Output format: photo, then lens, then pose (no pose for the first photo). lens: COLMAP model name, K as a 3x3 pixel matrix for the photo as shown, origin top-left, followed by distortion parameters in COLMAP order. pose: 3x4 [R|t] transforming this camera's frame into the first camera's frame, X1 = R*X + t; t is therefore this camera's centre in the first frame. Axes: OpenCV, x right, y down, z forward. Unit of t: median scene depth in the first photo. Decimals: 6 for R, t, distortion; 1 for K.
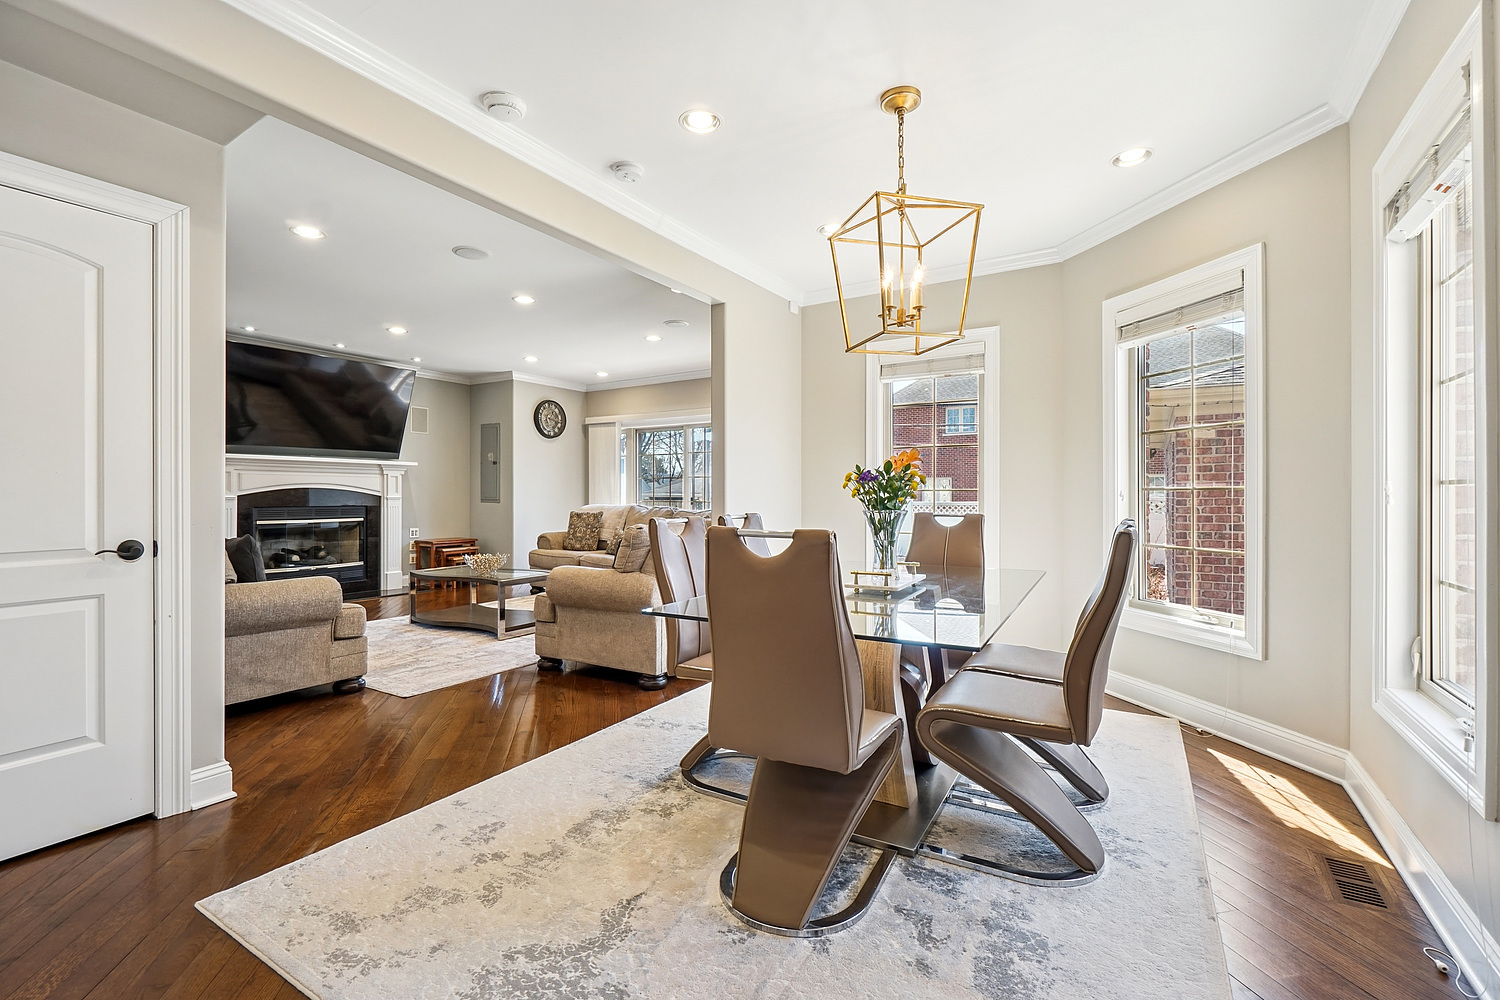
lens RADIAL K [[659.5, 0, 745.0], [0, 659.5, 488.2], [0, 0, 1]] dist [-0.004591, -0.001090]
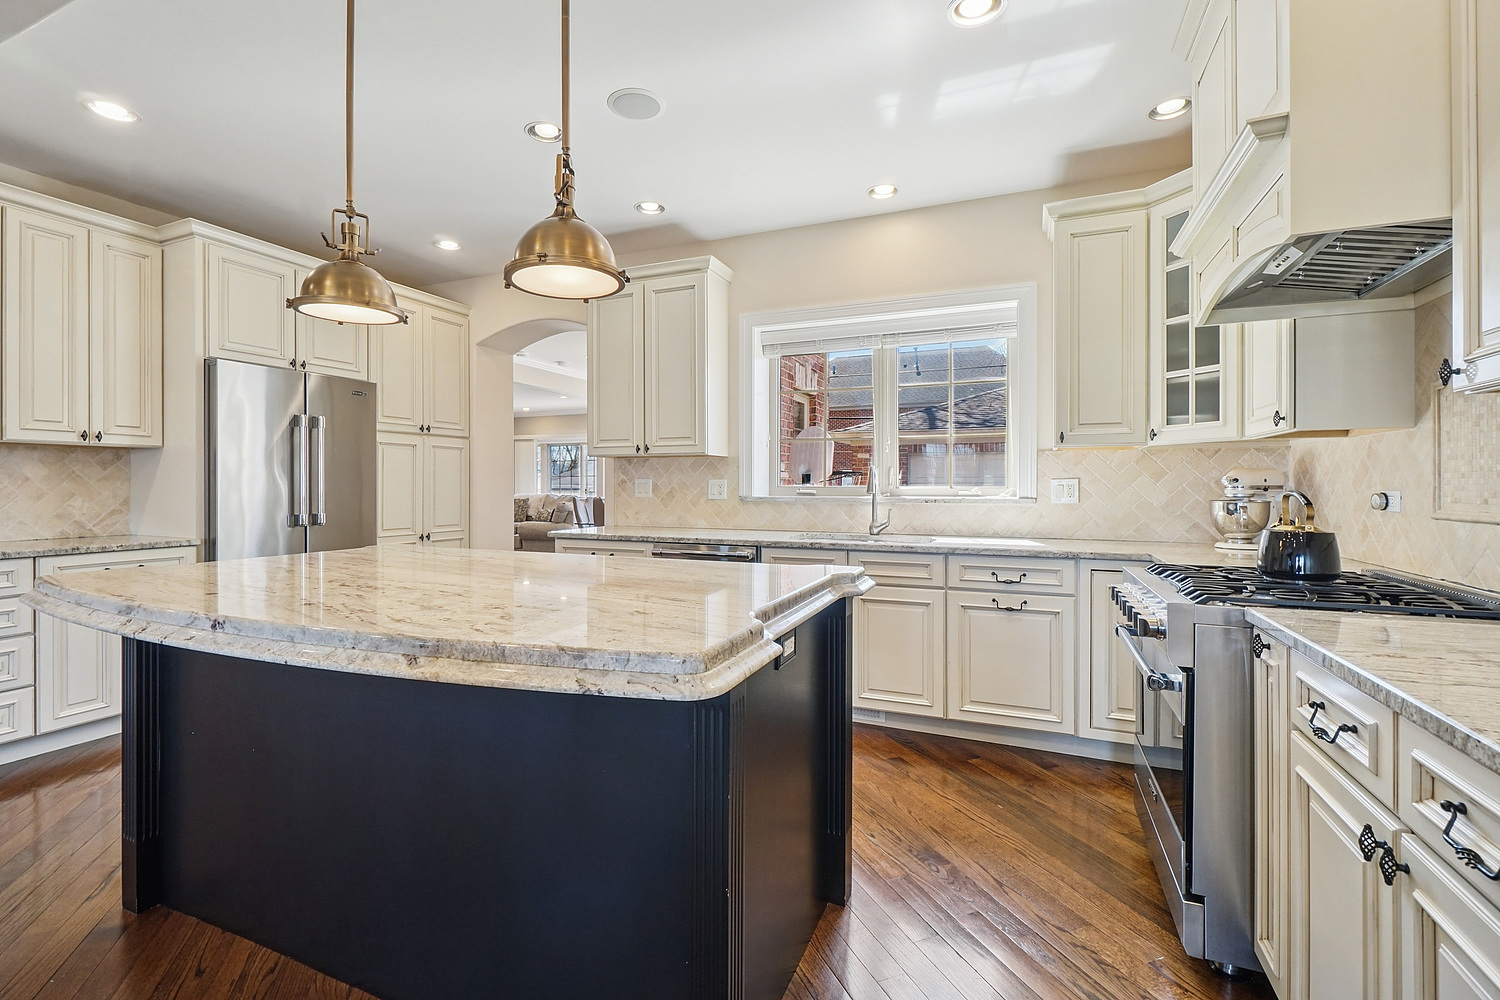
lens RADIAL K [[659.5, 0, 745.0], [0, 659.5, 488.2], [0, 0, 1]] dist [-0.004591, -0.001090]
pose [[0.987039, 0.000061, 0.160480, 0.042535], [-0.002257, 0.999906, 0.013501, -0.010571], [-0.160464, -0.013689, 0.986947, -0.629302]]
